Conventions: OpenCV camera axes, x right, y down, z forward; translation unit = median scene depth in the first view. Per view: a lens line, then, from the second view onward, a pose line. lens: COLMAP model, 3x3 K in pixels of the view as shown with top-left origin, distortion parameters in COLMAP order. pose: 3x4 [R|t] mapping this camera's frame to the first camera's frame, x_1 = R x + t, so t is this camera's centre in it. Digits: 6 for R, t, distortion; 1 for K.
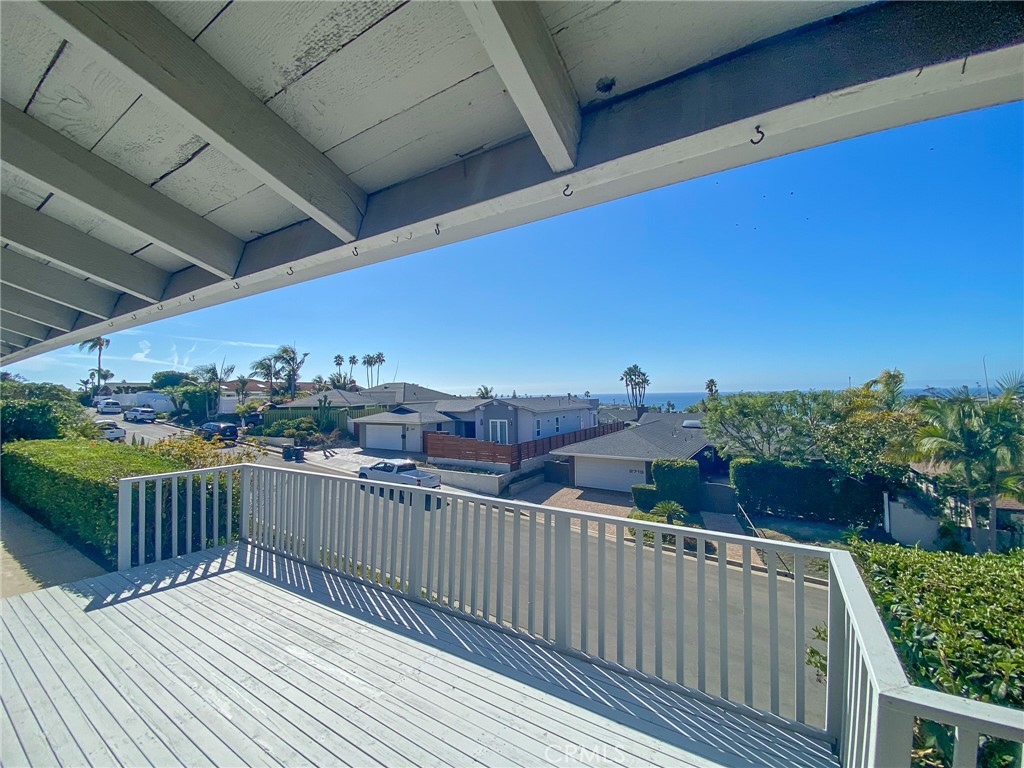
lens RADIAL K [[419.9, 0, 508.8], [0, 419.9, 381.9], [0, 0, 1]] dist [0.004535, -0.010754]
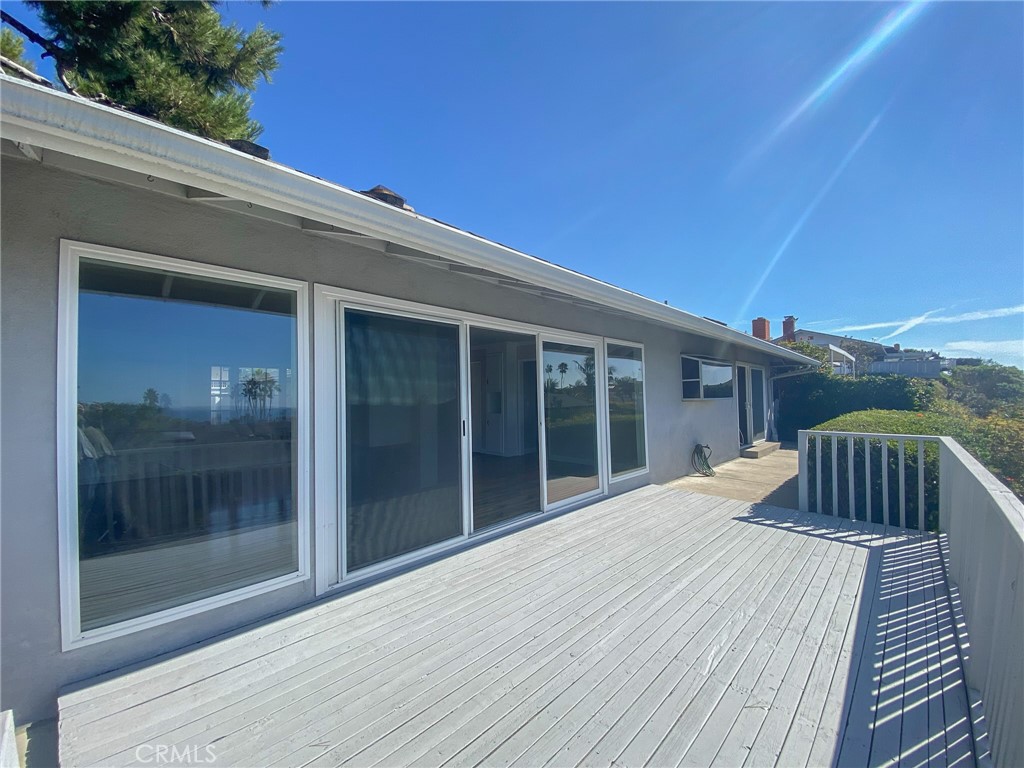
lens RADIAL K [[419.9, 0, 517.1], [0, 419.9, 389.8], [0, 0, 1]] dist [0.004535, -0.010754]
pose [[-0.196268, -0.002438, -0.980547, 0.045325], [0.048719, 0.998738, -0.012235, 0.013018], [0.979339, -0.050172, -0.195902, 0.063362]]
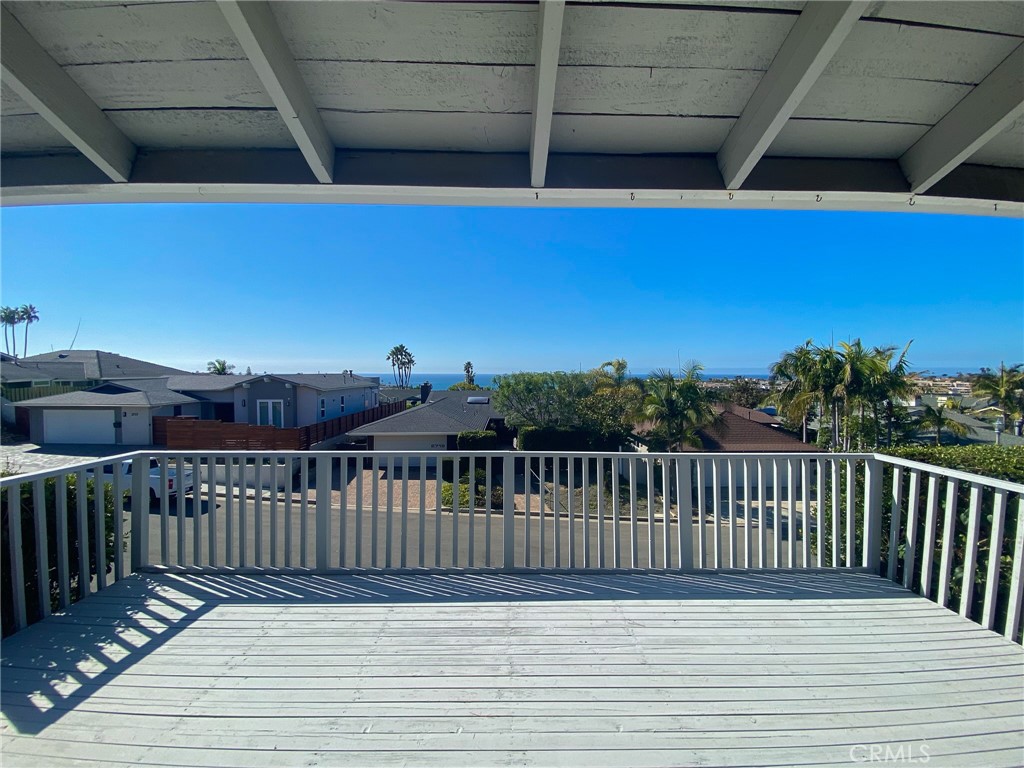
lens RADIAL K [[419.9, 0, 513.6], [0, 419.9, 384.7], [0, 0, 1]] dist [0.004535, -0.010754]
pose [[0.835274, 0.004687, 0.549815, -0.083278], [-0.033840, 0.998506, 0.042898, 0.008114], [-0.548792, -0.054438, 0.834184, 0.029006]]
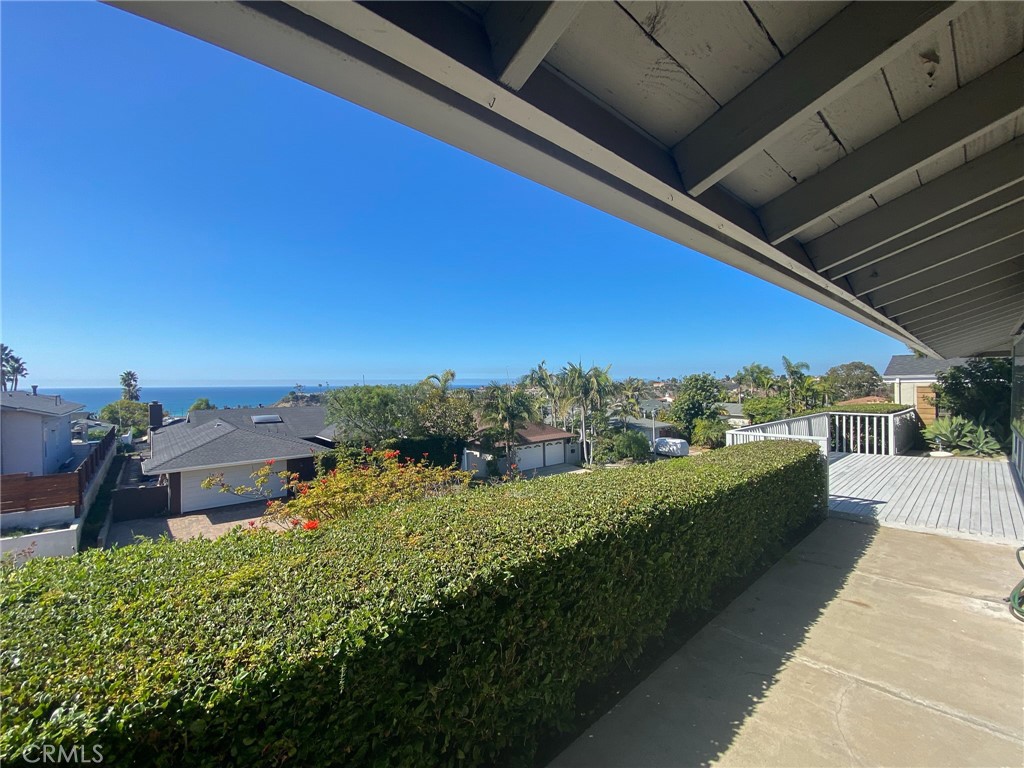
lens RADIAL K [[419.9, 0, 515.5], [0, 419.9, 380.0], [0, 0, 1]] dist [0.004535, -0.010754]
pose [[0.260530, 0.022837, 0.965196, -0.327878], [-0.025705, 0.999530, -0.016711, 0.013634], [-0.965124, -0.020457, 0.260994, 0.216192]]
